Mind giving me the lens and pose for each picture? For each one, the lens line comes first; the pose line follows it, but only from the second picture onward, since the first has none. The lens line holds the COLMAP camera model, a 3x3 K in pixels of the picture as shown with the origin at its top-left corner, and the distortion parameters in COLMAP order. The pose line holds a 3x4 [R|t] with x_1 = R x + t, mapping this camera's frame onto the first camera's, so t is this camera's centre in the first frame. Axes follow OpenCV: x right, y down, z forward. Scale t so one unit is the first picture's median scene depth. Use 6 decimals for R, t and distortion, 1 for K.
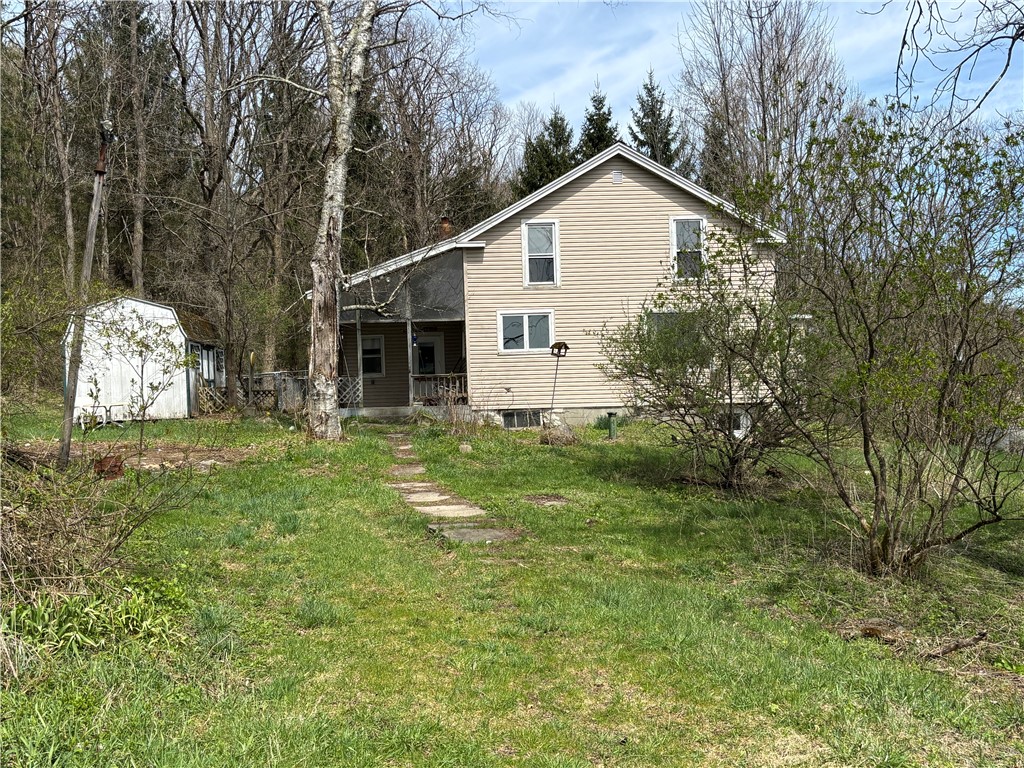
lens RADIAL K [[1105.5, 0, 507.0], [0, 1105.5, 386.5], [0, 0, 1]] dist [0.134203, 0.000000]
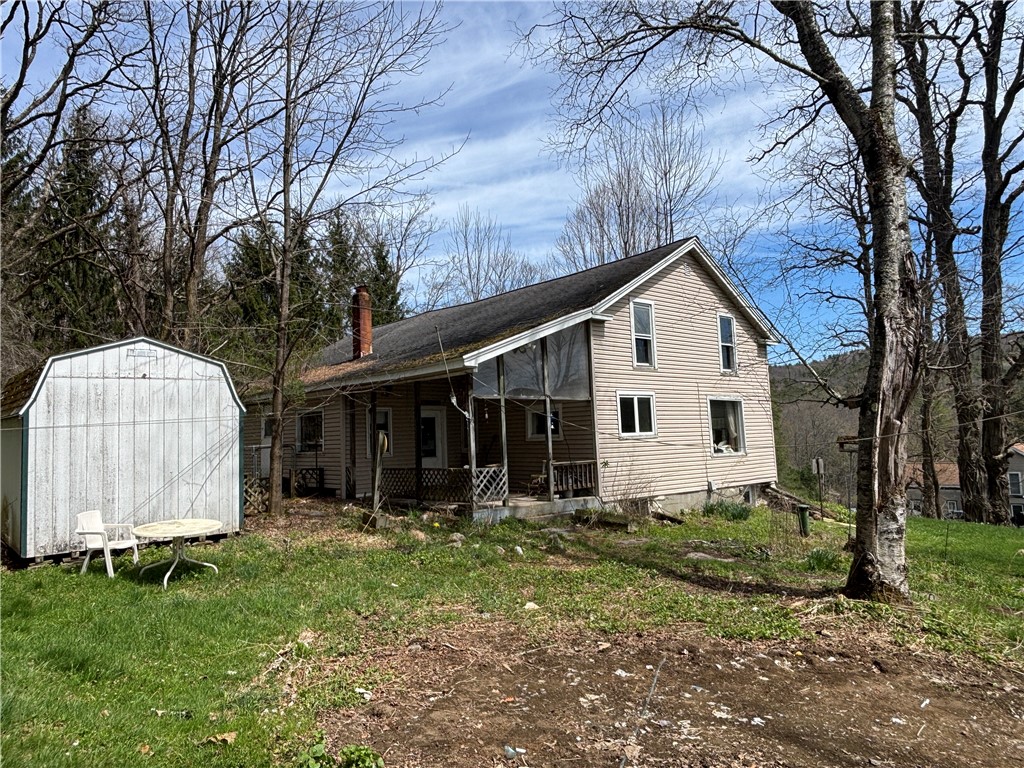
lens RADIAL K [[687.3, 0, 512.5], [0, 687.3, 376.6], [0, 0, 1]] dist [0.030759, -0.024578]
pose [[0.794469, 0.059915, 0.604342, -0.423680], [-0.012803, 0.996553, -0.081967, -0.032416], [-0.607170, 0.057383, 0.792497, 0.598411]]
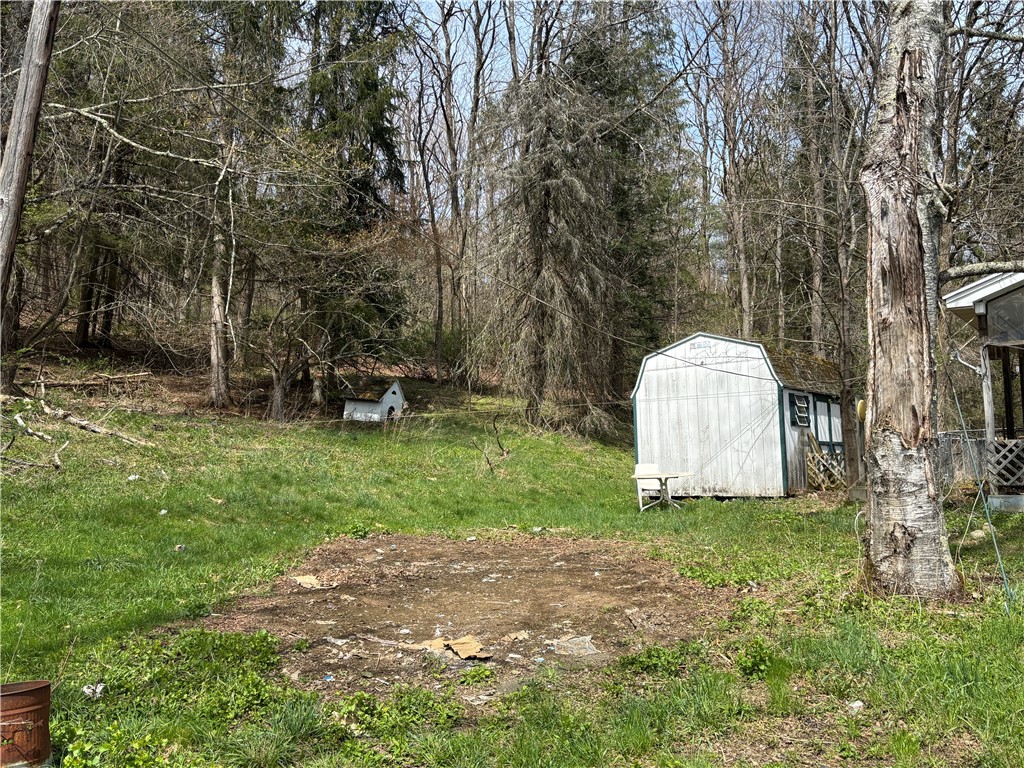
lens RADIAL K [[874.1, 0, 513.3], [0, 874.1, 378.4], [0, 0, 1]] dist [0.062559, -0.047884]
pose [[0.741274, -0.045691, -0.669645, -0.036989], [-0.005988, 0.997190, -0.074669, -0.004164], [0.671175, 0.059360, 0.738918, 0.485788]]
